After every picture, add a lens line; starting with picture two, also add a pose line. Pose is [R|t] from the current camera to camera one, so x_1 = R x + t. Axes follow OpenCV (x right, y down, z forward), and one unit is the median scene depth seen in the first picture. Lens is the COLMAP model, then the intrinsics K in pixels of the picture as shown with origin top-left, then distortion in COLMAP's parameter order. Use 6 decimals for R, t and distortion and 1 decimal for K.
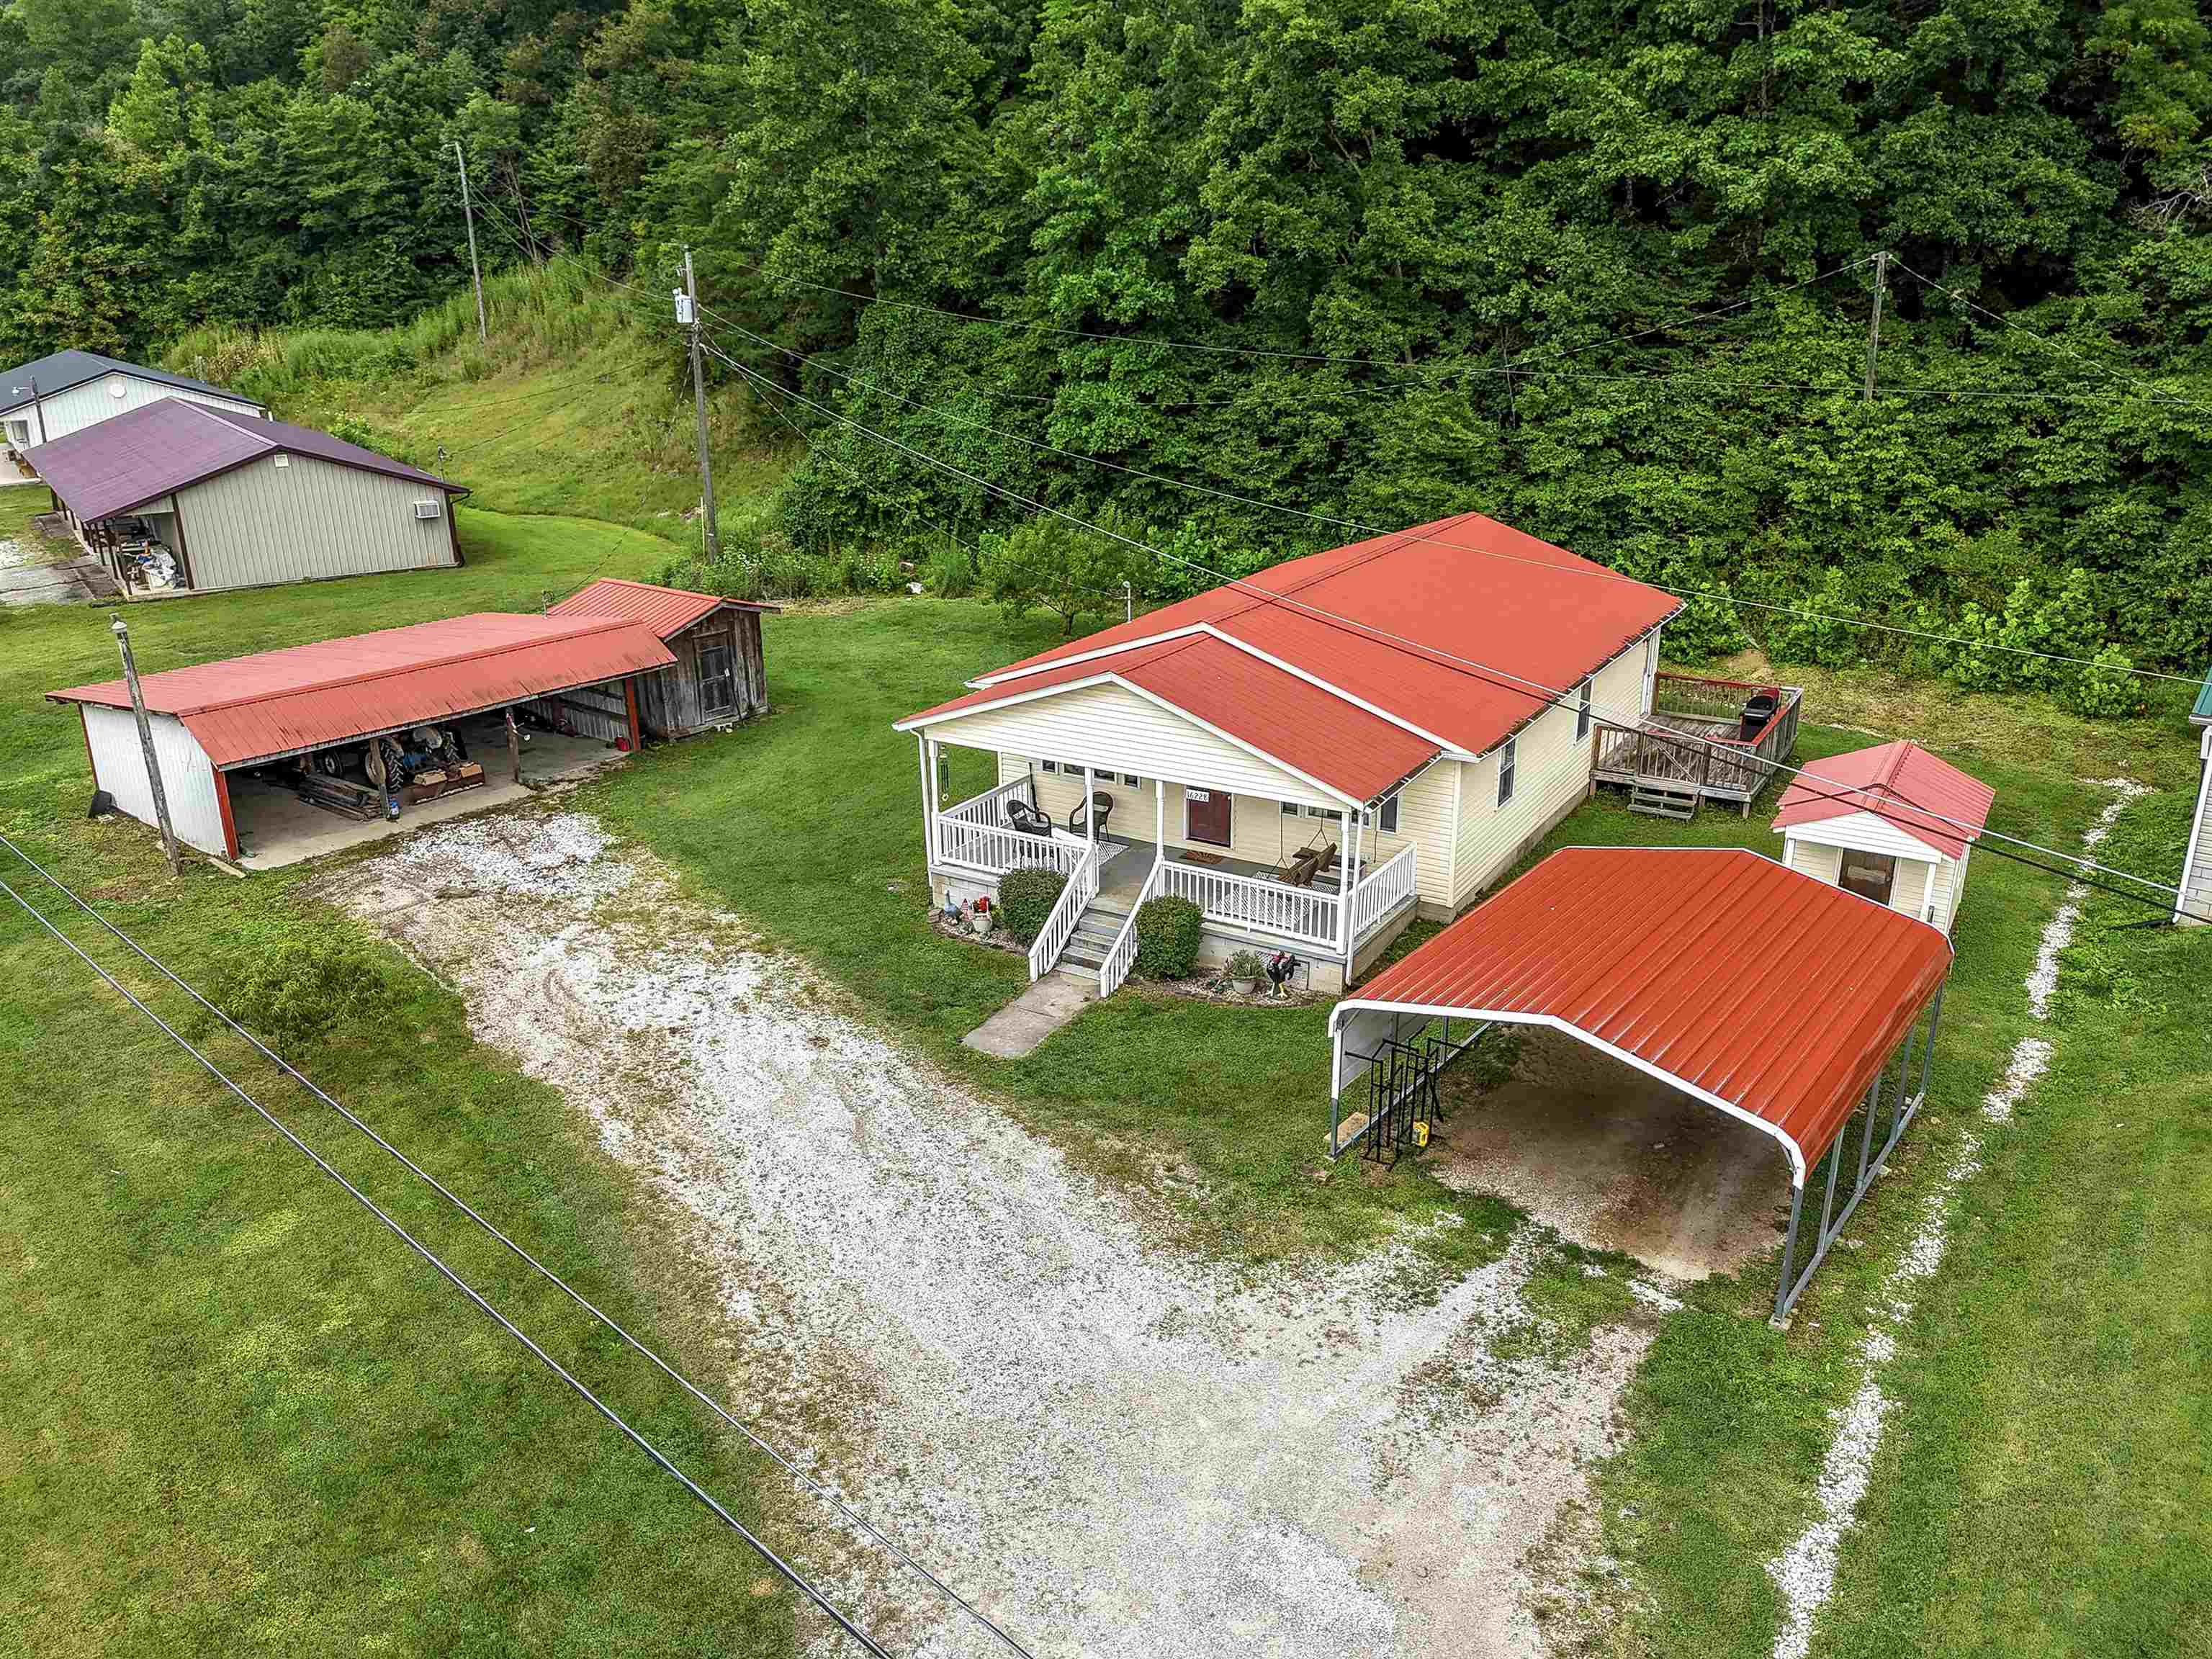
lens RADIAL K [[1644.0, 0, 1106.0], [0, 1644.0, 829.5], [0, 0, 1]] dist [0.082933, -0.072980]
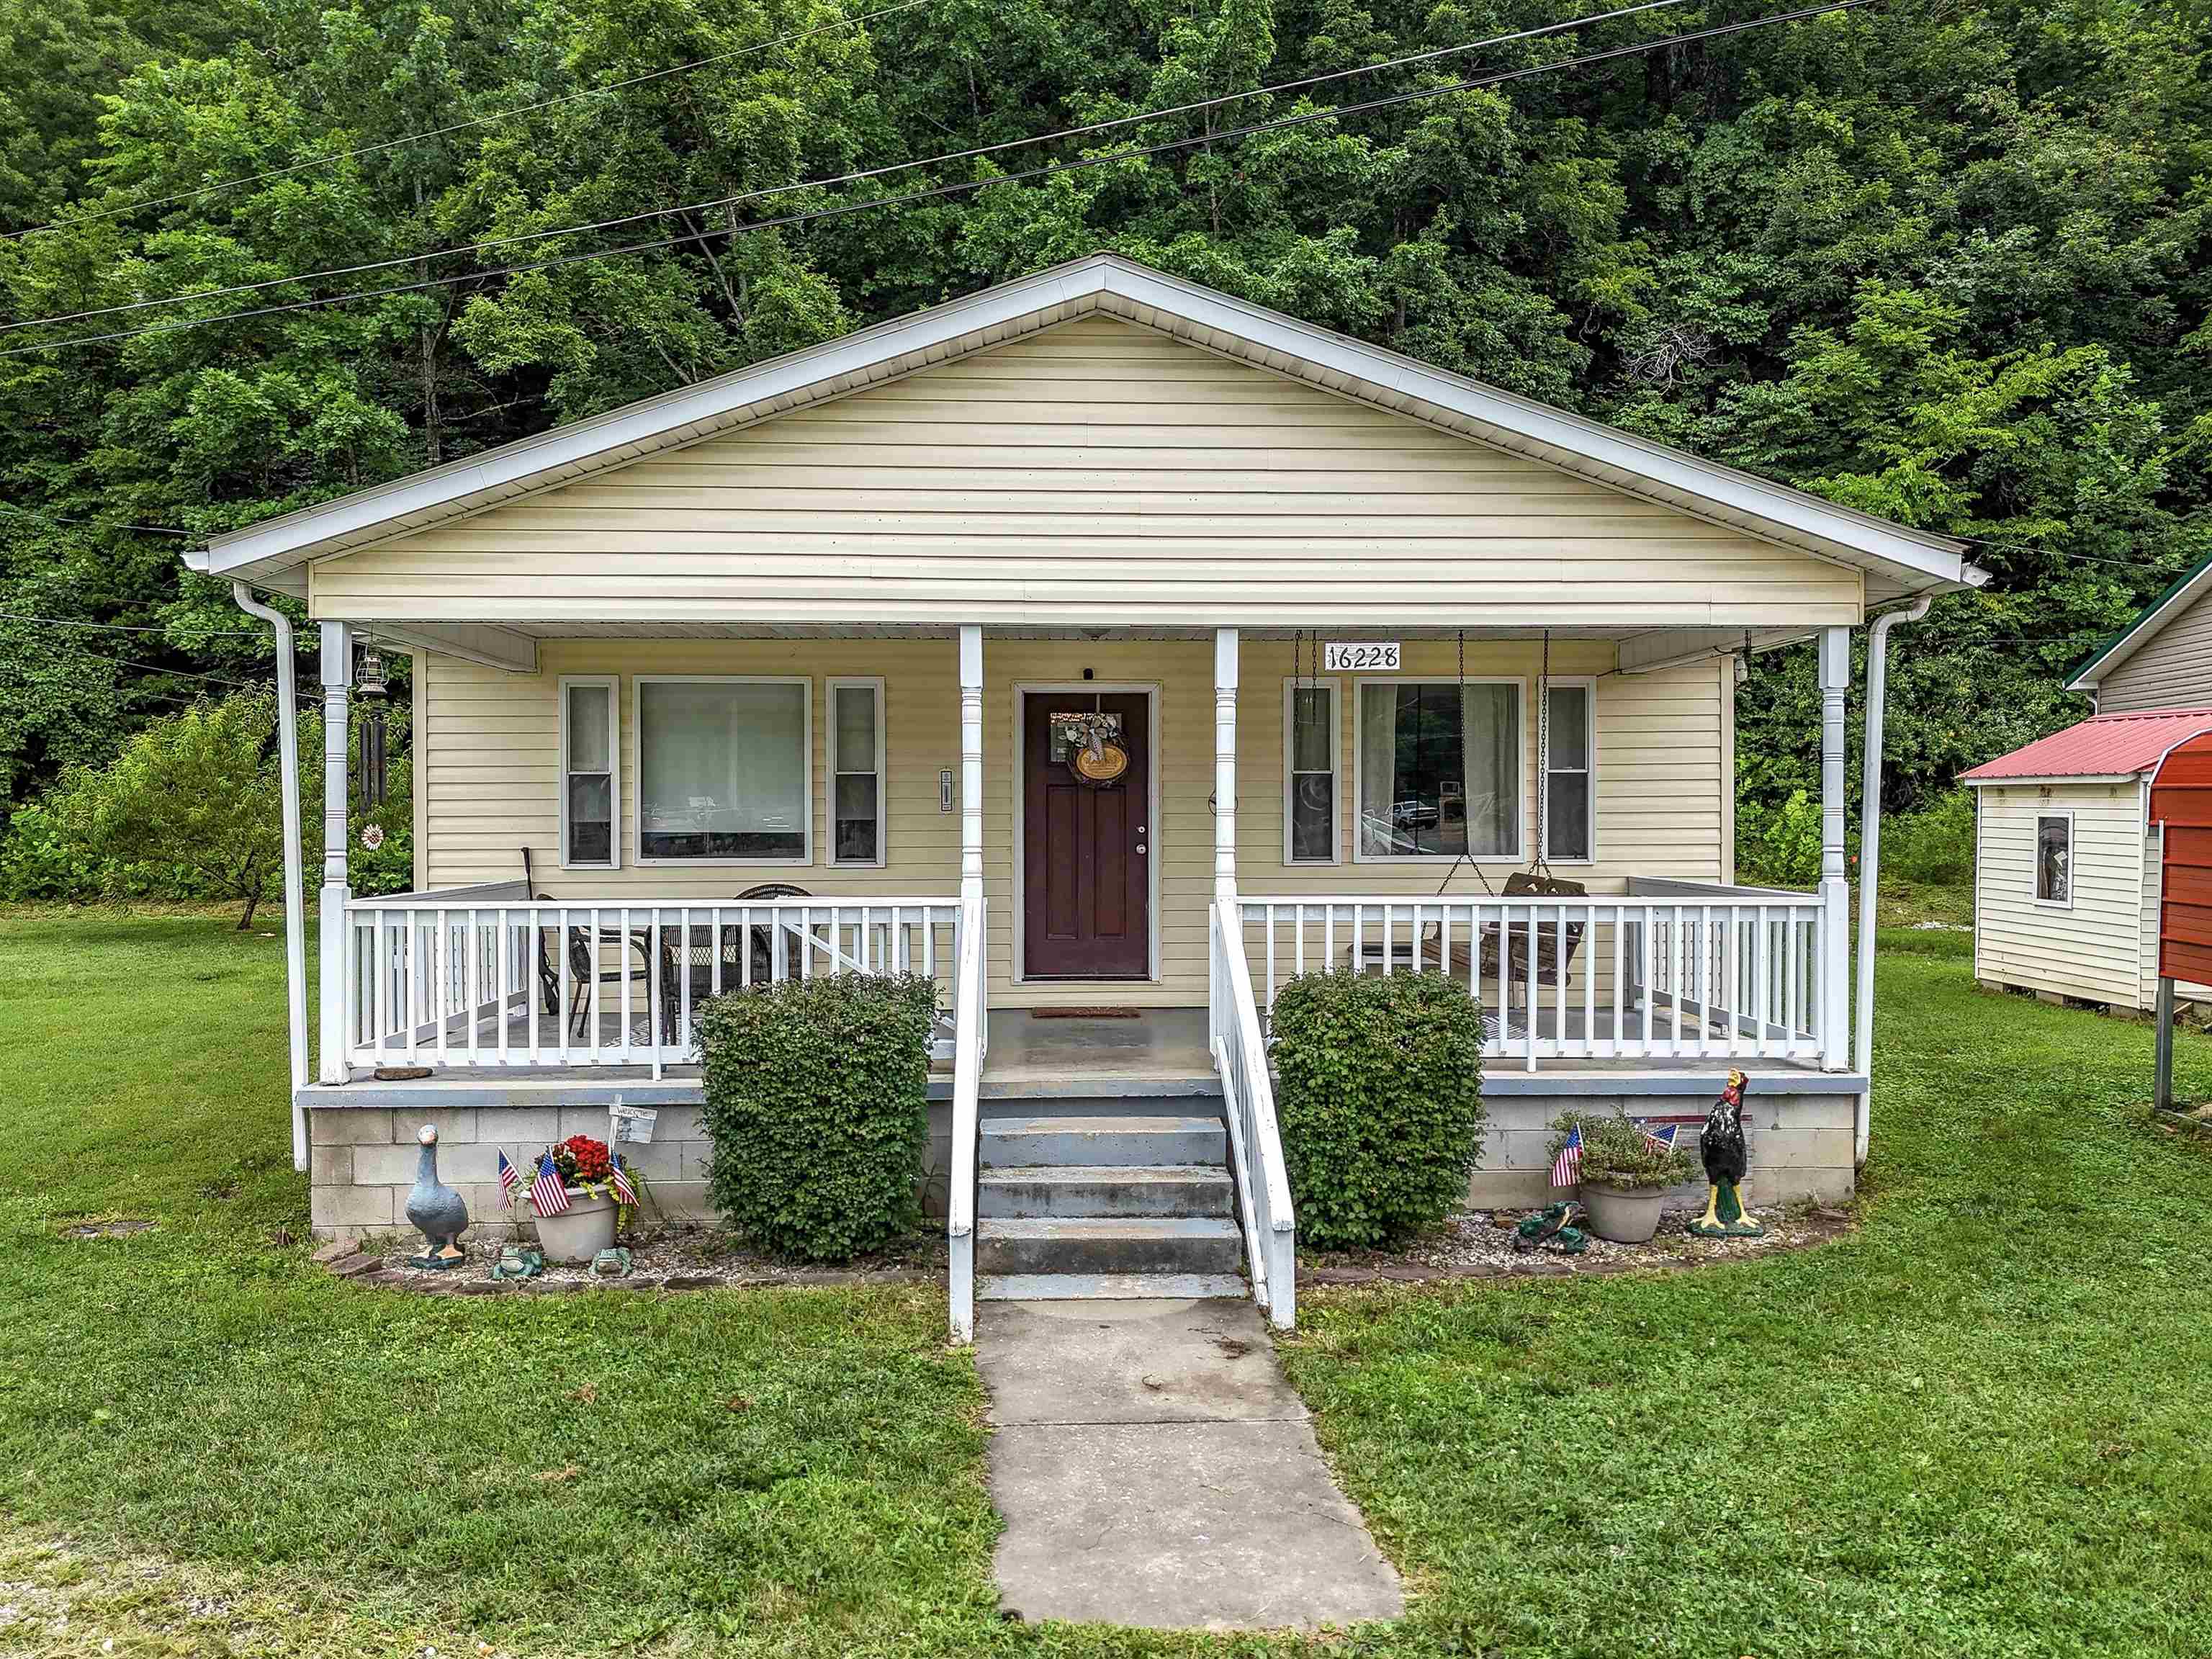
lens RADIAL K [[1640.6, 0, 1095.9], [0, 1640.6, 835.9], [0, 0, 1]] dist [0.033766, -0.001206]
pose [[0.834517, 0.000521, 0.550982, -0.130987], [0.178307, 0.945933, -0.270958, 0.071703], [-0.521333, 0.324363, 0.789304, 0.600756]]
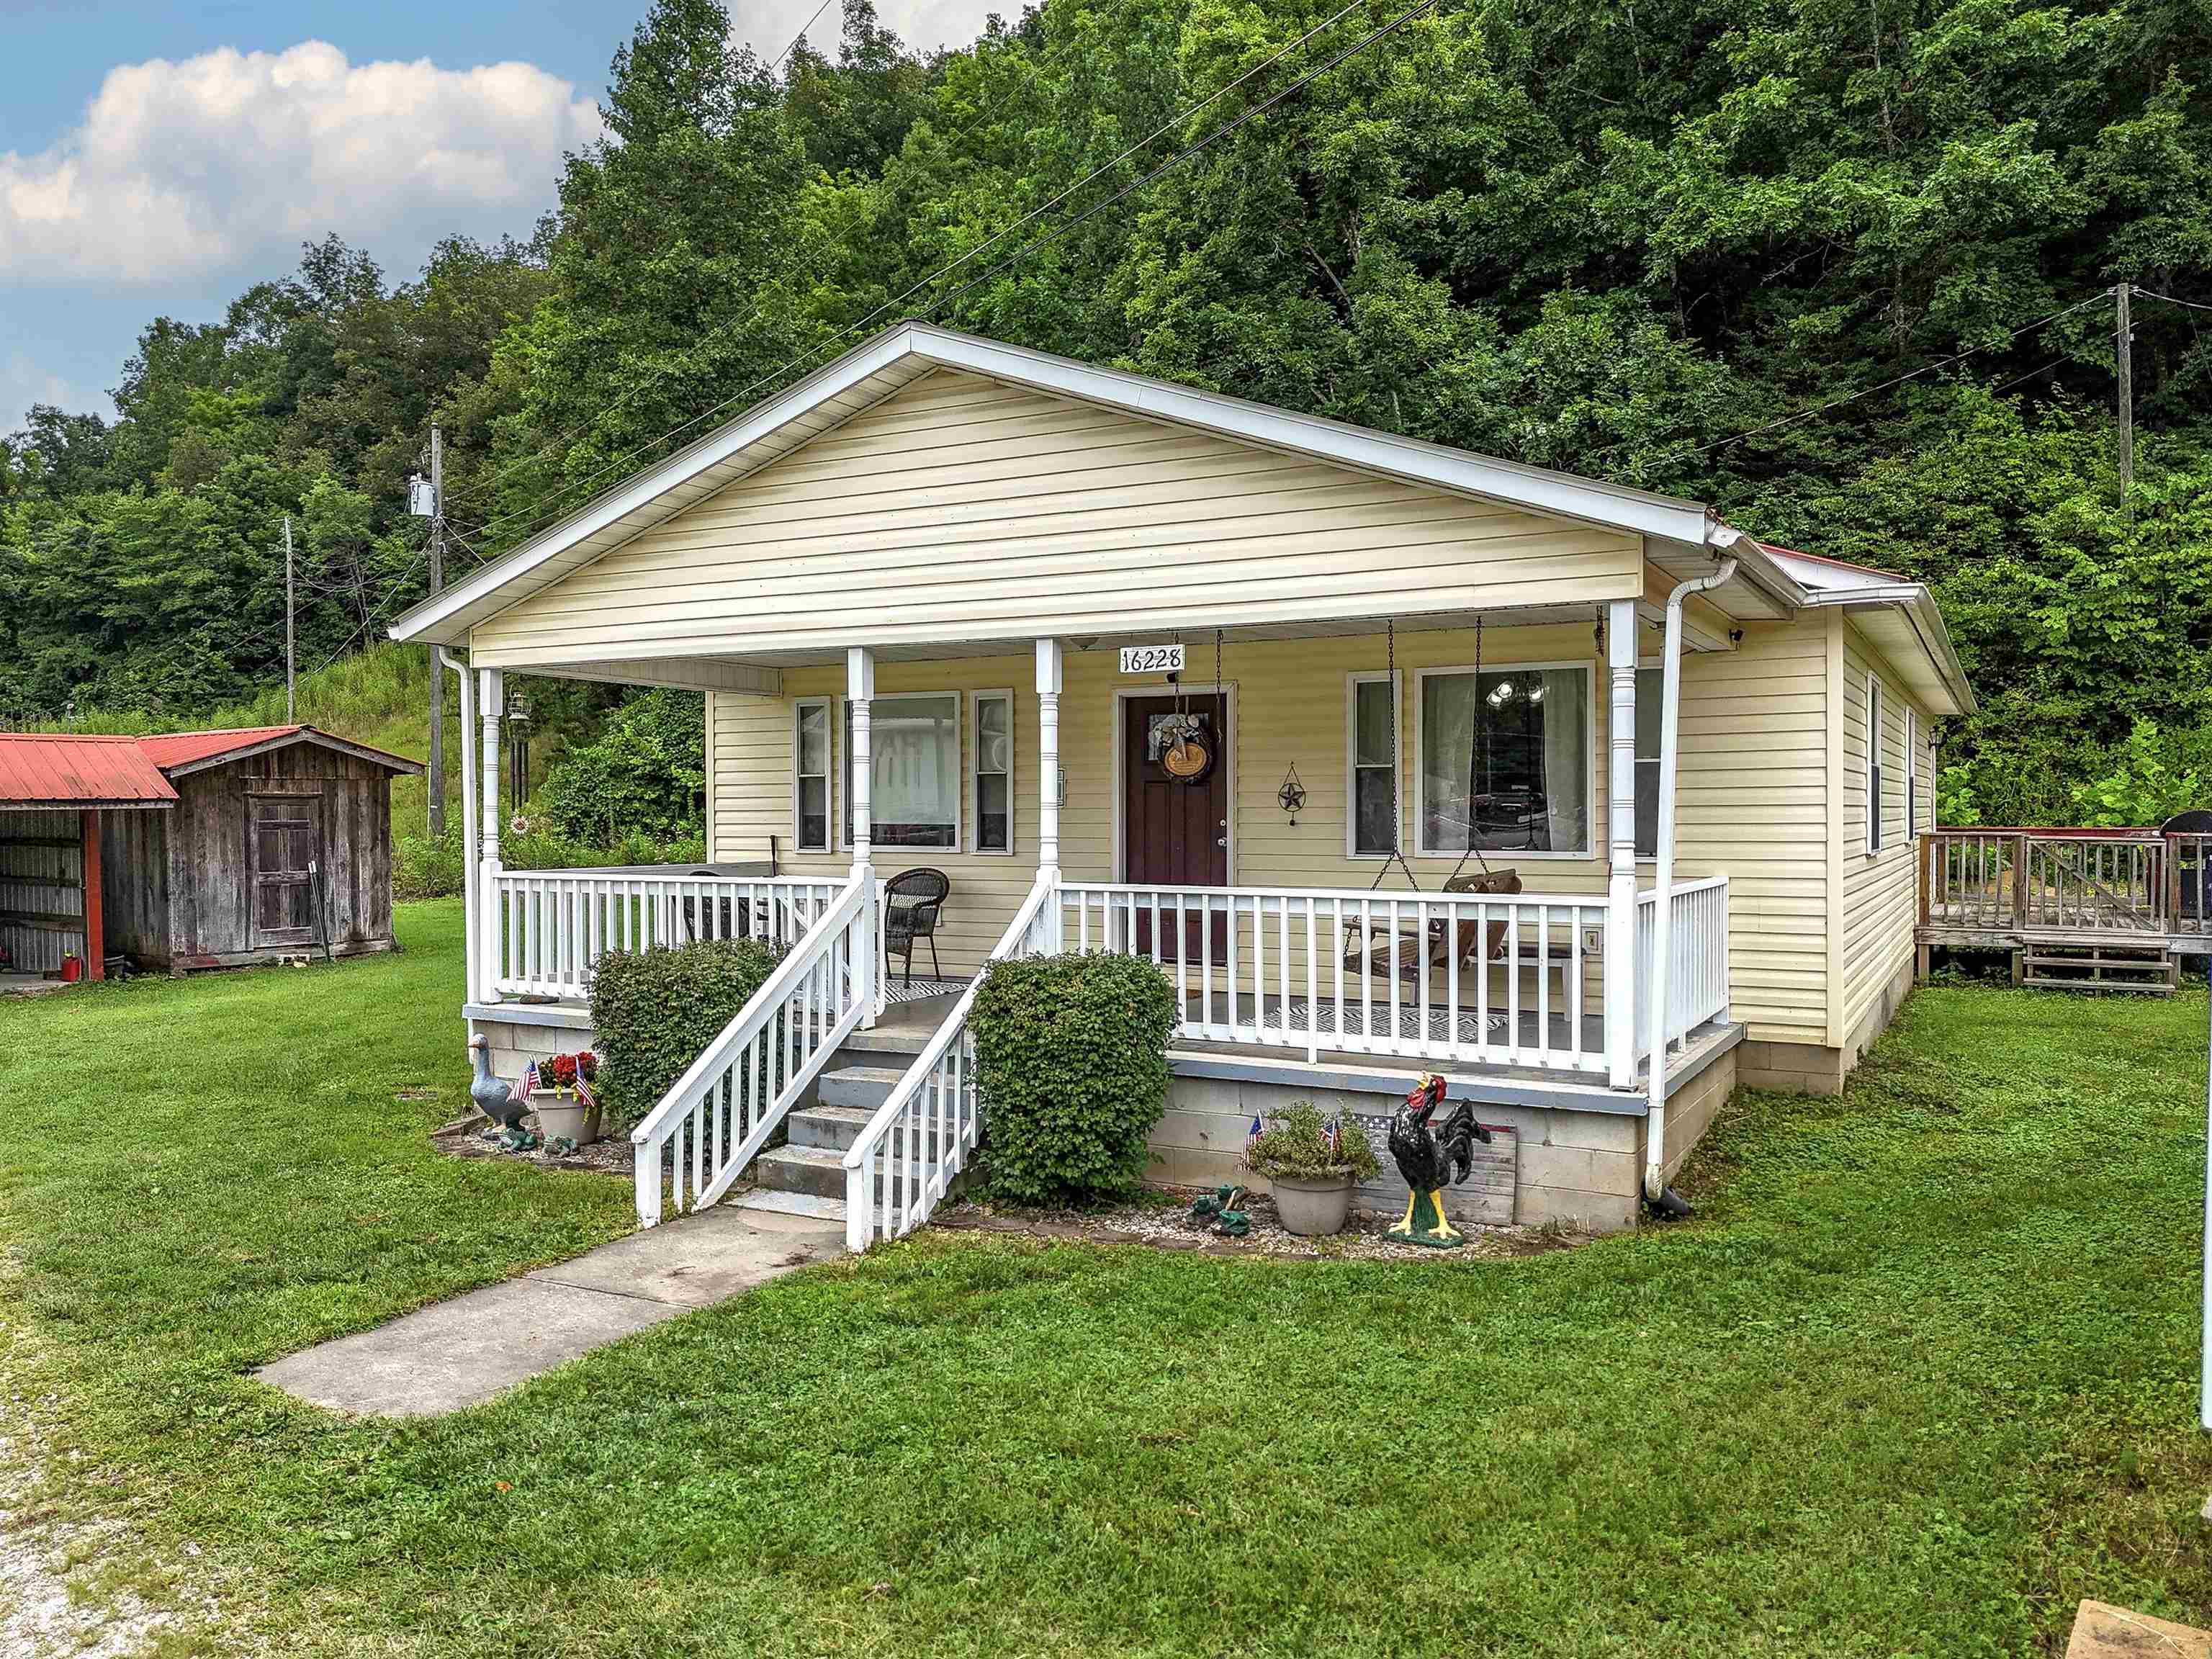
lens RADIAL K [[1634.2, 0, 1115.6], [0, 1634.2, 831.2], [0, 0, 1]] dist [0.071461, -0.059138]
pose [[0.998682, 0.007603, 0.050767, 0.023353], [0.009249, 0.946134, -0.323642, 0.097462], [-0.050493, 0.323685, 0.944816, 0.526991]]
